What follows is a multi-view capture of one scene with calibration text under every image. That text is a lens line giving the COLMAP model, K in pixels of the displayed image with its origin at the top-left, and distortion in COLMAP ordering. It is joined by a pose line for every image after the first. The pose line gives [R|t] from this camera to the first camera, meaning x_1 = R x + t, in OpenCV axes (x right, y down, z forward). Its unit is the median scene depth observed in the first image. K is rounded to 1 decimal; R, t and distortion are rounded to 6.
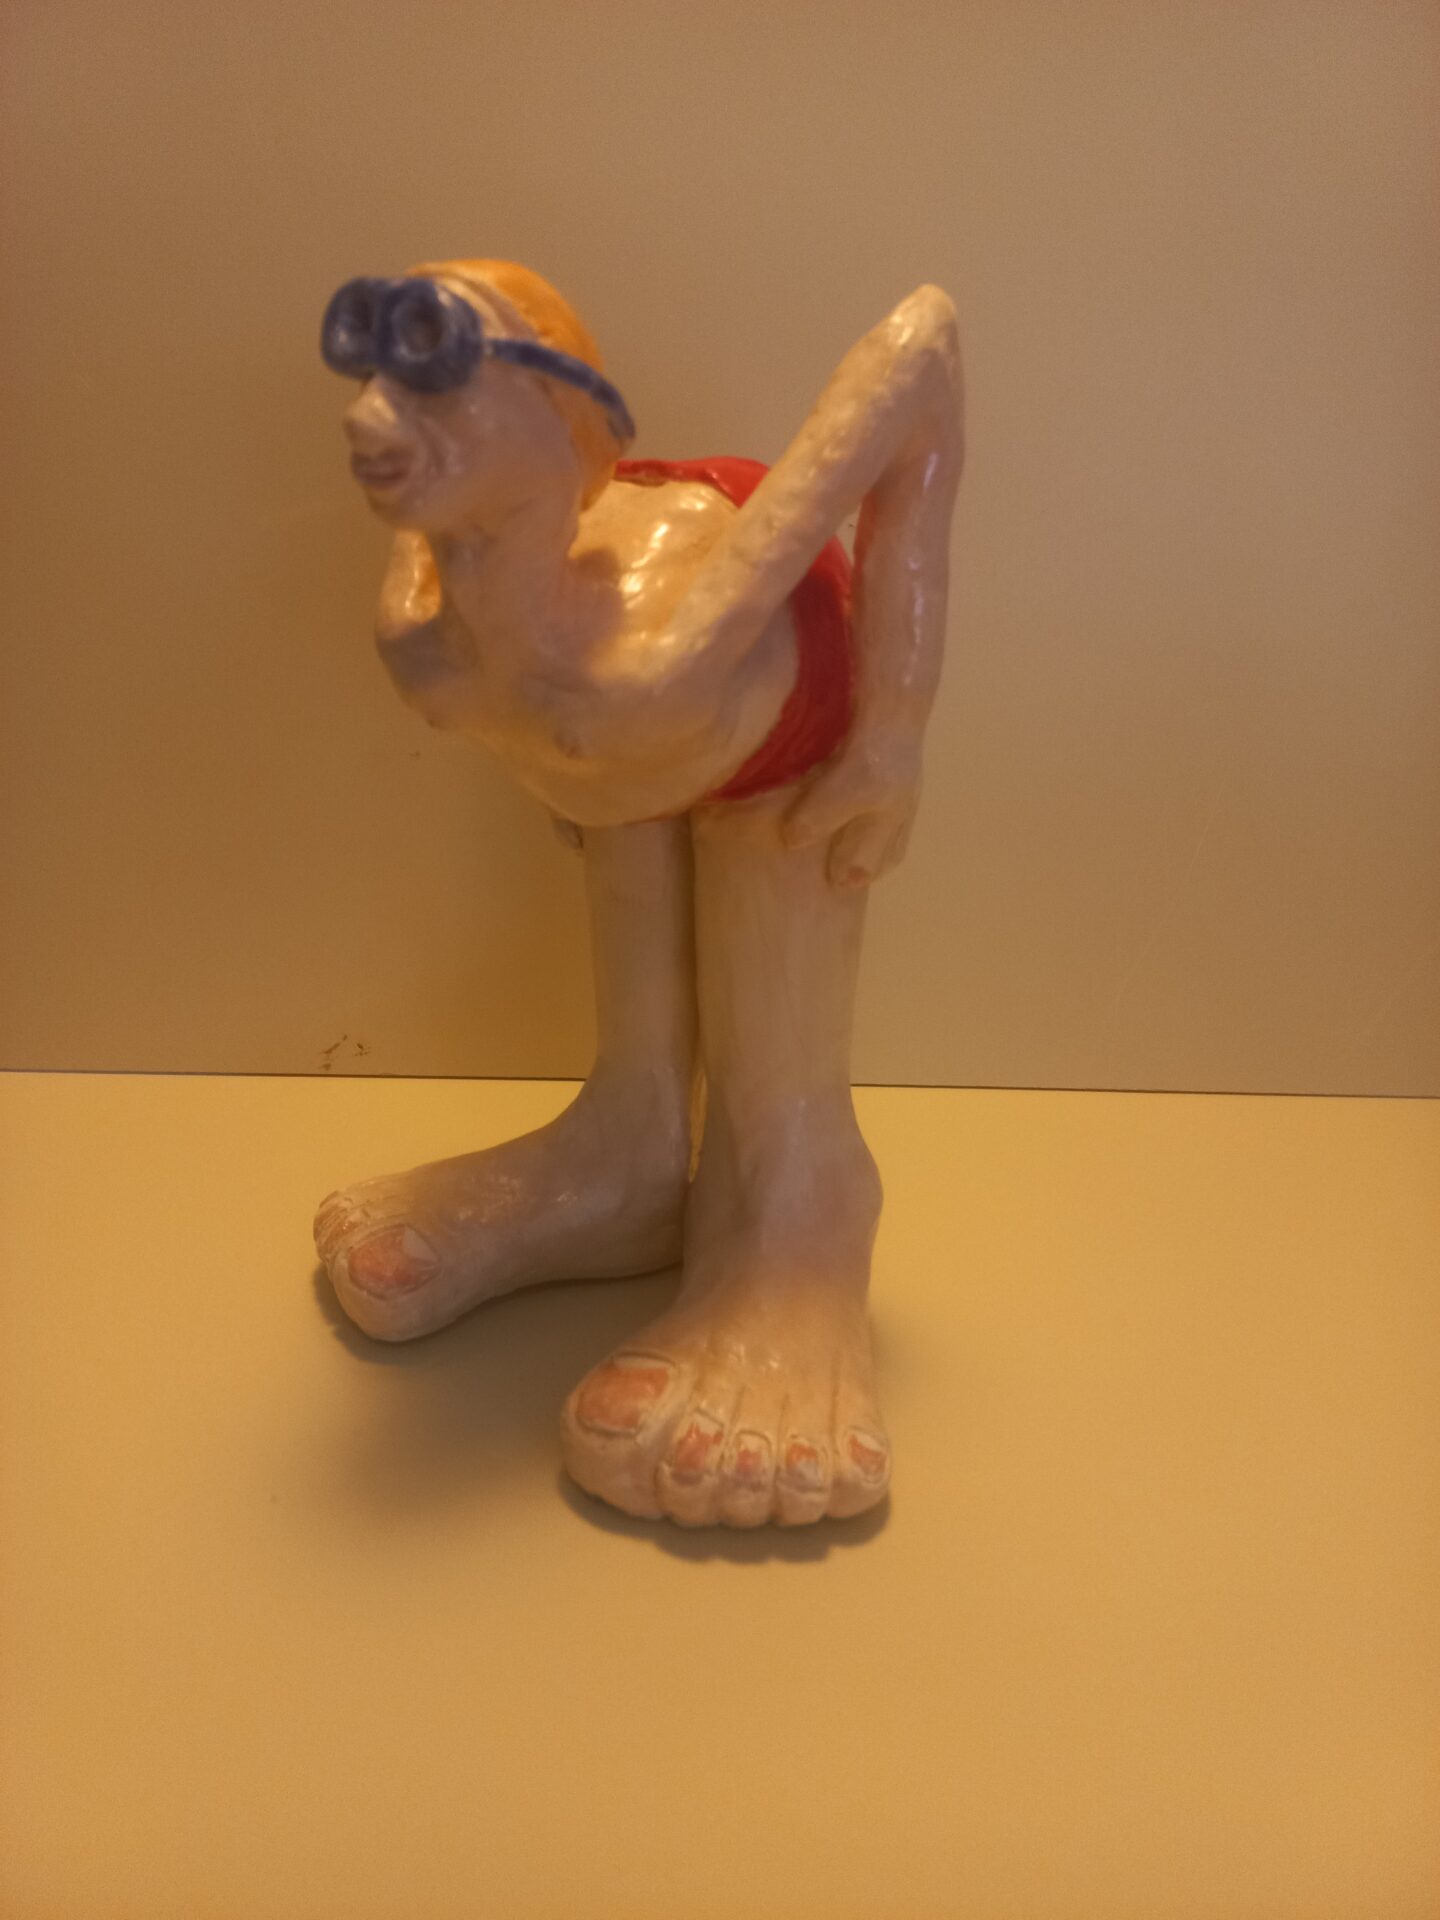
lens RADIAL K [[1415.5, 0, 720.0], [0, 1415.5, 960.0], [0, 0, 1]] dist [0.031502, -0.001552]
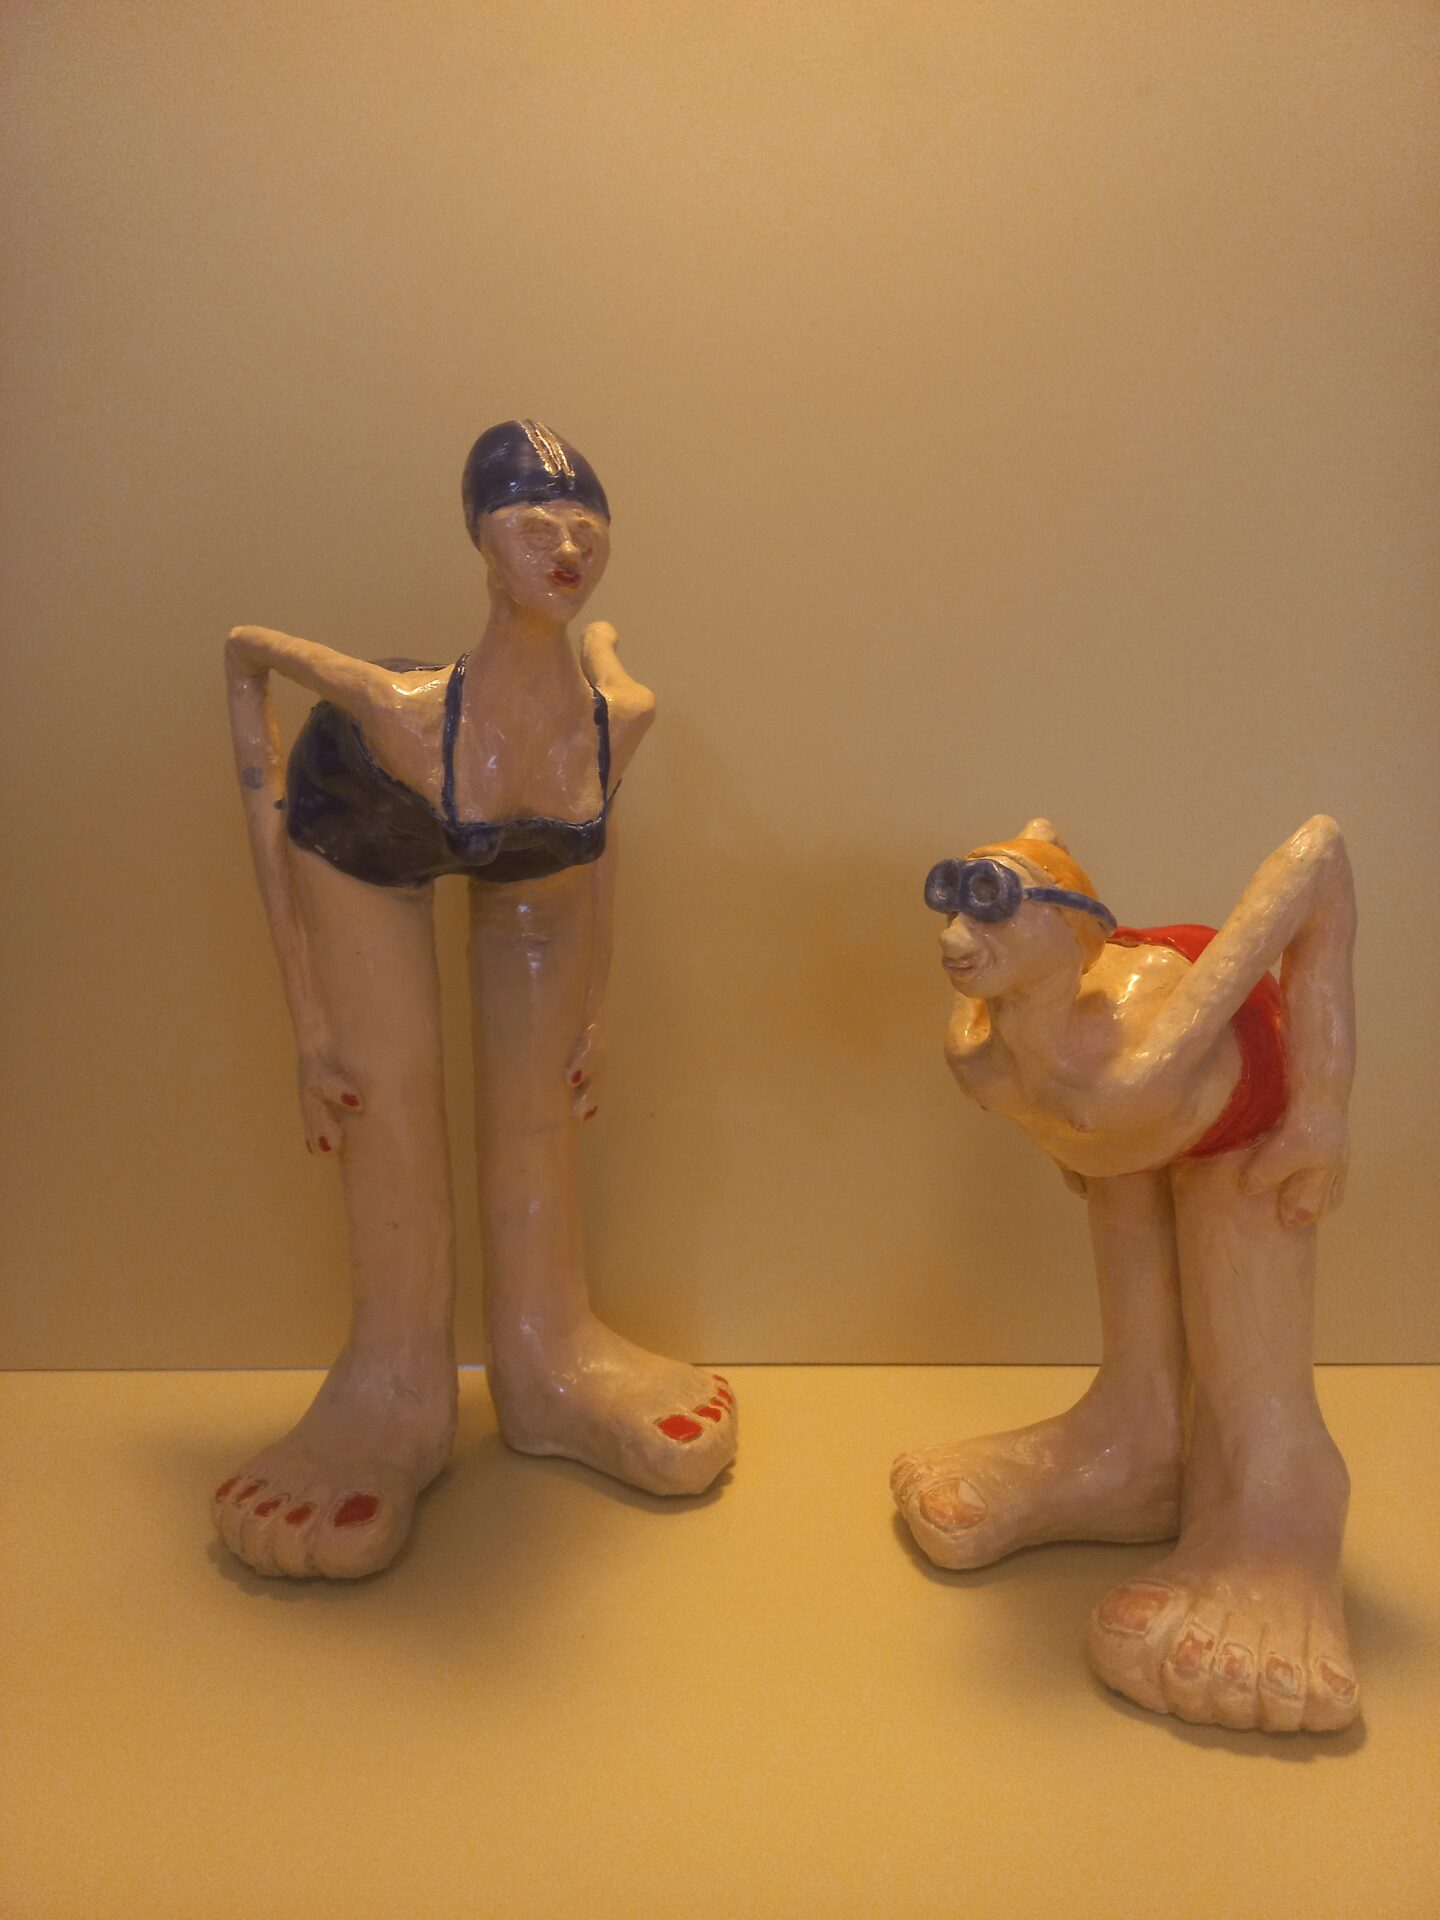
lens RADIAL K [[1415.5, 0, 720.0], [0, 1415.5, 960.0], [0, 0, 1]] dist [0.031502, -0.001552]
pose [[0.942486, -0.047608, -0.330837, 0.039293], [-0.032421, 0.972115, -0.232251, 0.038807], [0.332668, 0.229619, 0.914662, -0.510560]]
